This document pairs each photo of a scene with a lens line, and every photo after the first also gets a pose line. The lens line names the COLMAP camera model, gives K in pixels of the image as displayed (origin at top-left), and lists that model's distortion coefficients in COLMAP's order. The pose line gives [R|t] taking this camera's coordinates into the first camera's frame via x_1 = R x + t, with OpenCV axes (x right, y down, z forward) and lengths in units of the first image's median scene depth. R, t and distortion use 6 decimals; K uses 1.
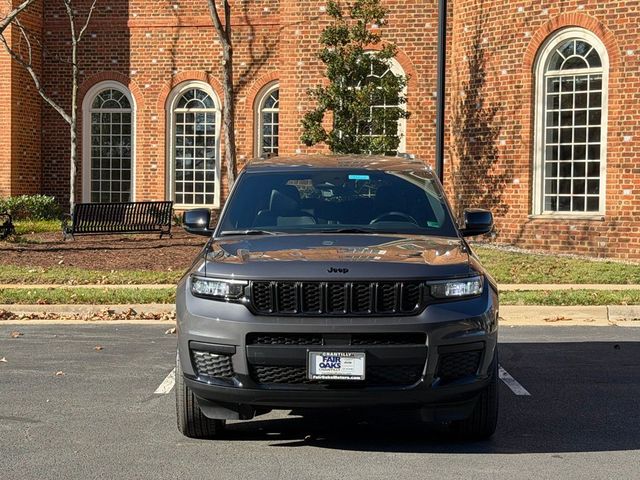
lens RADIAL K [[1372.7, 0, 329.6], [0, 1372.7, 238.4], [0, 0, 1]] dist [0.144457, 0.048338]
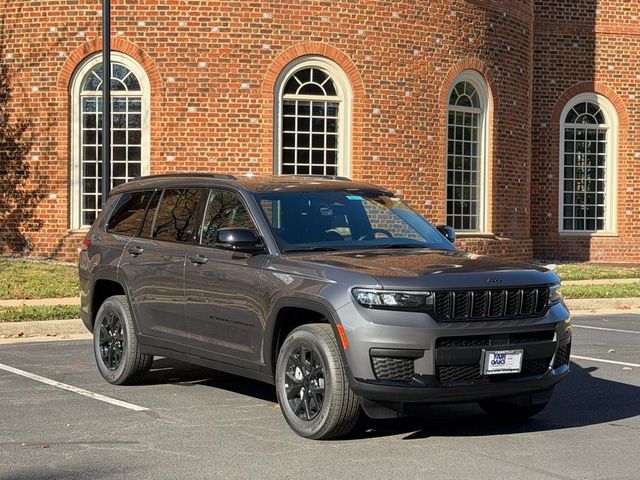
lens RADIAL K [[1372.7, 0, 329.6], [0, 1372.7, 238.4], [0, 0, 1]] dist [0.144457, 0.048338]
pose [[0.826961, -0.012353, 0.562123, -0.273595], [0.016533, 0.999861, -0.002349, -0.004608], [-0.562016, 0.011236, 0.827050, 0.036092]]
